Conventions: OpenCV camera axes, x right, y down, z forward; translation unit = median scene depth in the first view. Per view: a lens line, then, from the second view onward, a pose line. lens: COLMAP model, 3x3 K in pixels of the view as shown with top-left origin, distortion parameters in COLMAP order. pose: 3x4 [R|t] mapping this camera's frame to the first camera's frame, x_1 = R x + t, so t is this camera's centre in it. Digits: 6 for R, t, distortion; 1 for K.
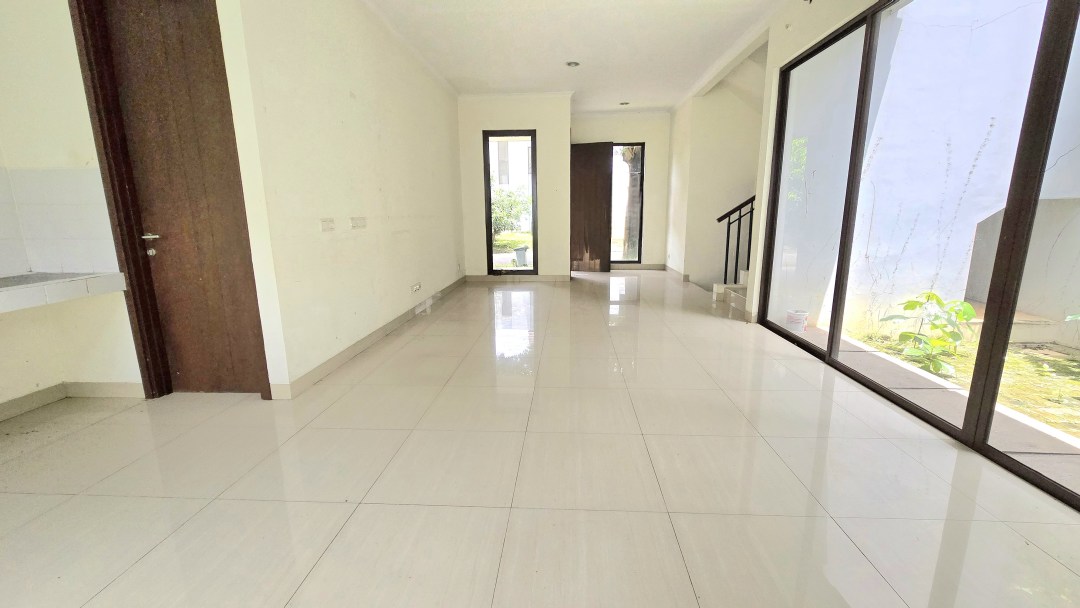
lens RADIAL K [[439.5, 0, 542.8], [0, 439.5, 298.6], [0, 0, 1]] dist [-0.003013, -0.000052]
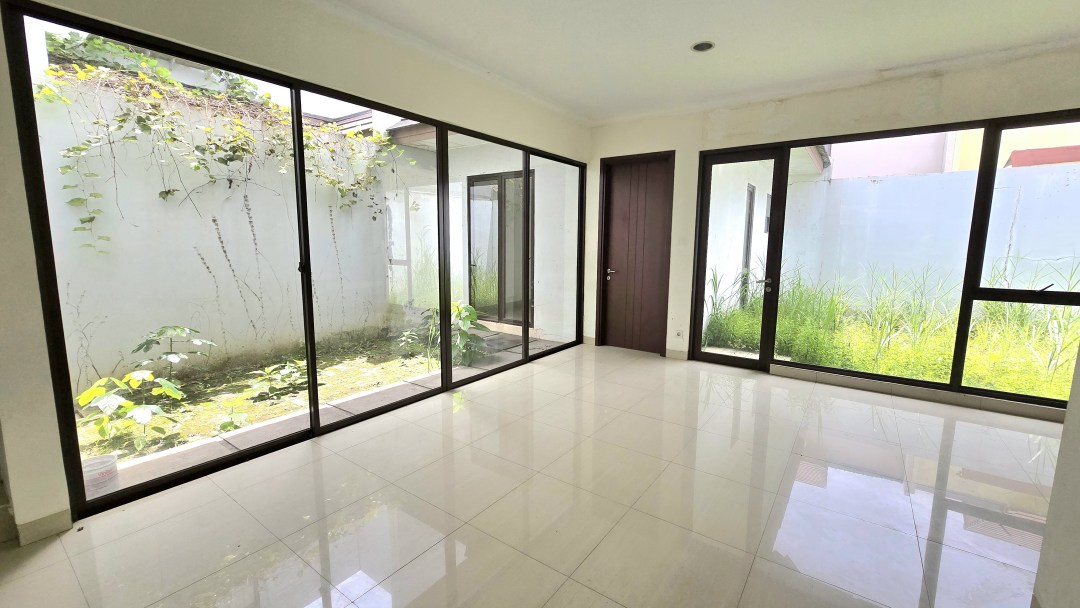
lens RADIAL K [[439.5, 0, 544.1], [0, 439.5, 300.0], [0, 0, 1]] dist [-0.003013, -0.000052]
pose [[-0.845889, -0.066845, 0.529154, -0.143110], [0.102442, 0.953282, 0.284183, -0.204874], [-0.523429, 0.294594, -0.799522, 0.829520]]
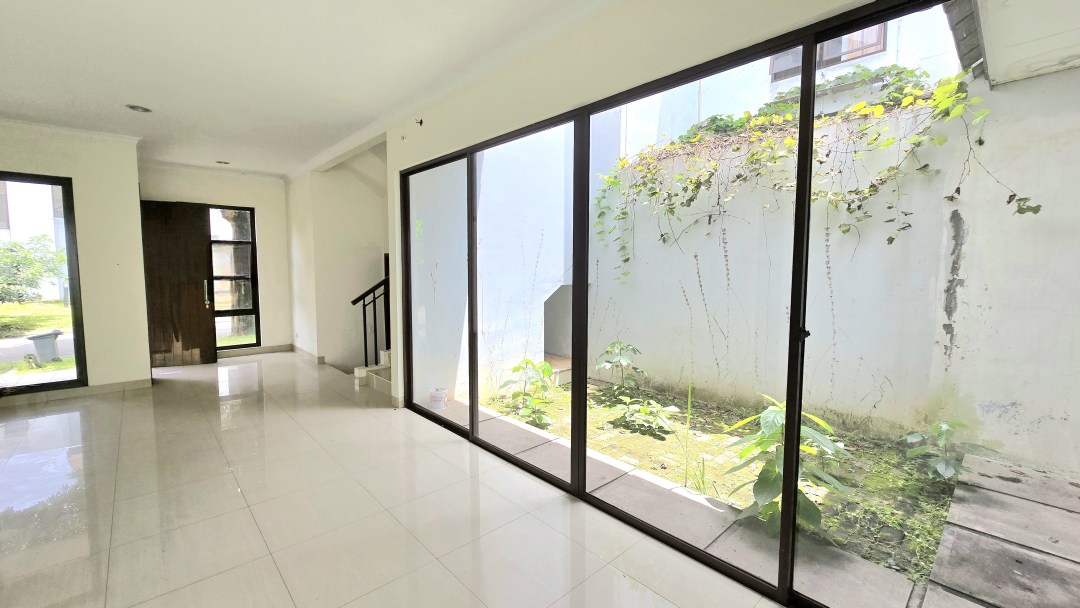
lens RADIAL K [[439.5, 0, 544.8], [0, 439.5, 300.1], [0, 0, 1]] dist [-0.003013, -0.000052]
pose [[0.691290, -0.041724, 0.721371, -0.006992], [0.129612, 0.989299, -0.066986, -0.062674], [-0.710857, 0.139806, 0.689301, 0.027893]]
